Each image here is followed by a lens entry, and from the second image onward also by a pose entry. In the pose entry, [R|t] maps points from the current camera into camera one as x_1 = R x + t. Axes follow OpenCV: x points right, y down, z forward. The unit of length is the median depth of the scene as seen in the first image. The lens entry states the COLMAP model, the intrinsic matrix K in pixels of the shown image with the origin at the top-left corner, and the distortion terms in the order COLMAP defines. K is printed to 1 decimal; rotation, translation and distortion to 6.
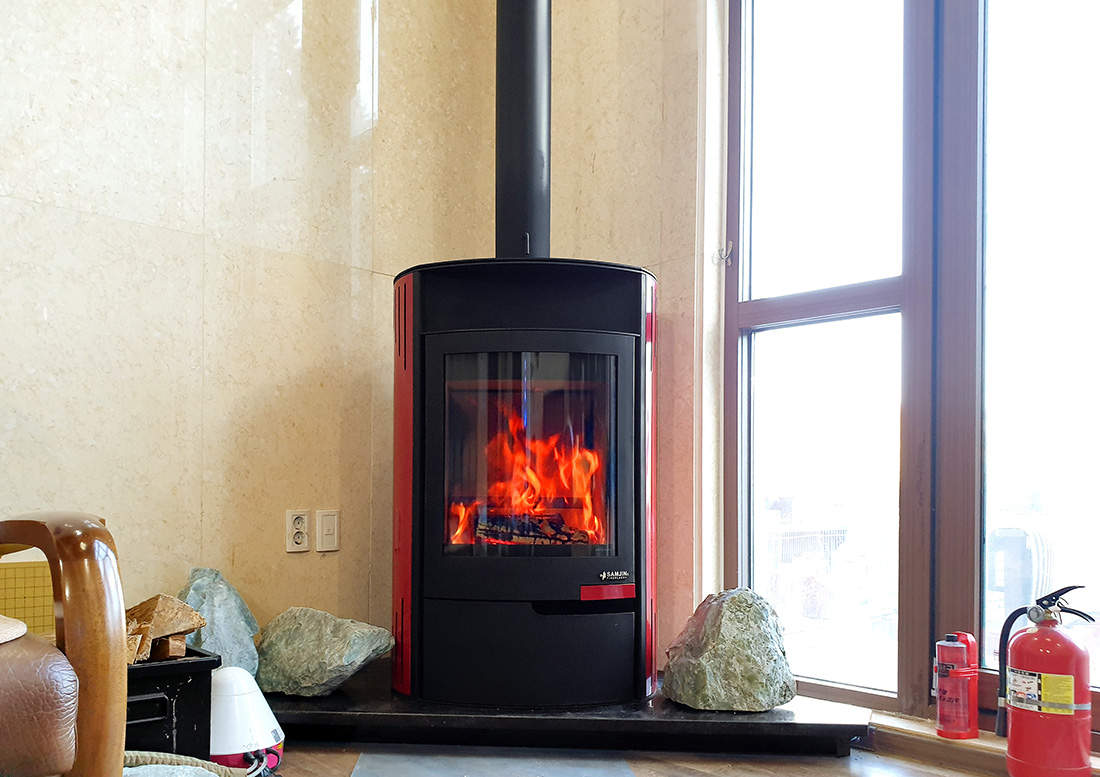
lens RADIAL K [[863.3, 0, 467.5], [0, 863.3, 469.5], [0, 0, 1]] dist [0.001503, 0.007527]
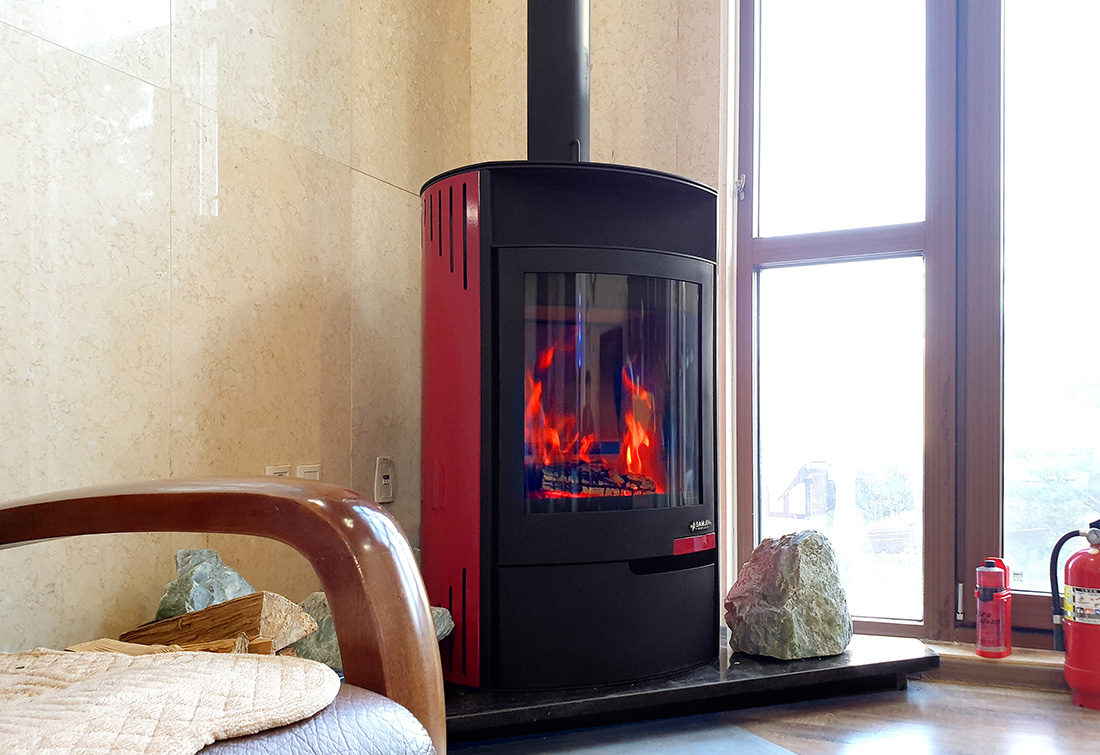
lens RADIAL K [[884.4, 0, 544.1], [0, 884.4, 418.8], [0, 0, 1]] dist [0.006746, 0.004148]
pose [[0.909893, -0.012185, 0.414665, -0.367217], [0.009924, 0.999922, 0.007606, 0.001183], [-0.414725, -0.002806, 0.909942, 0.214500]]
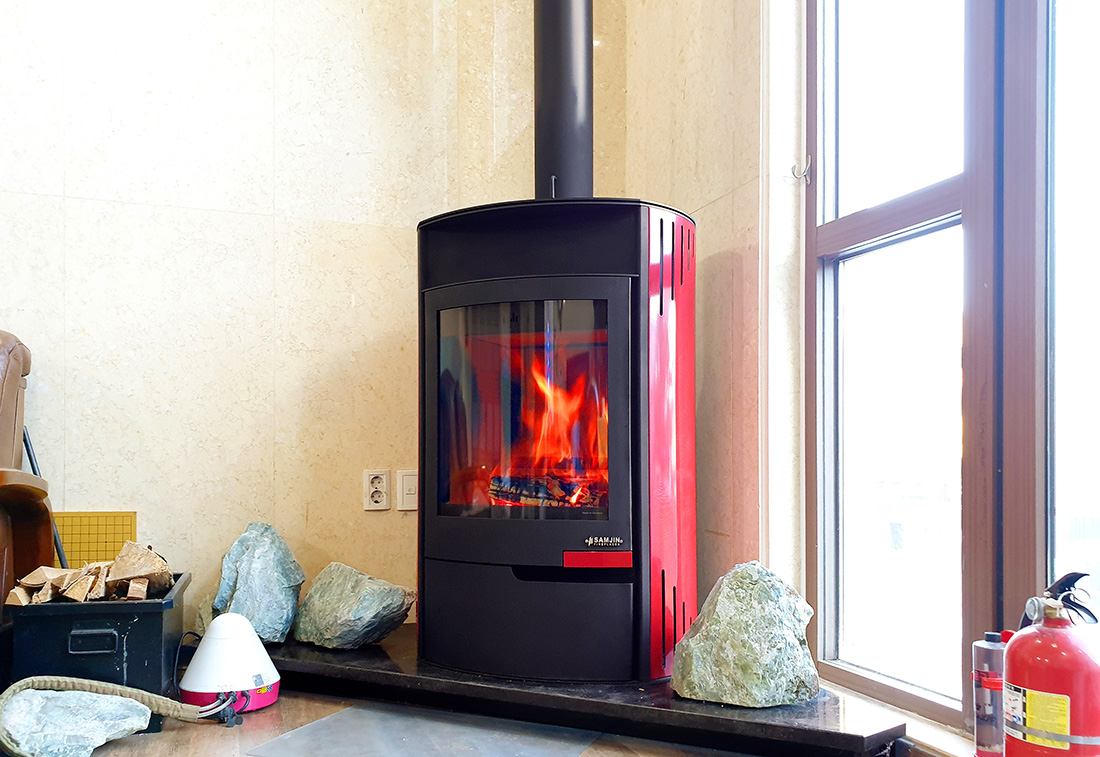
lens RADIAL K [[865.6, 0, 514.6], [0, 865.6, 439.1], [0, 0, 1]] dist [0.012539, 0.003821]
pose [[0.927272, -0.009428, -0.374270, 0.425329], [0.009053, 0.999955, -0.002760, 0.016745], [0.374279, -0.000829, 0.927316, 0.119155]]
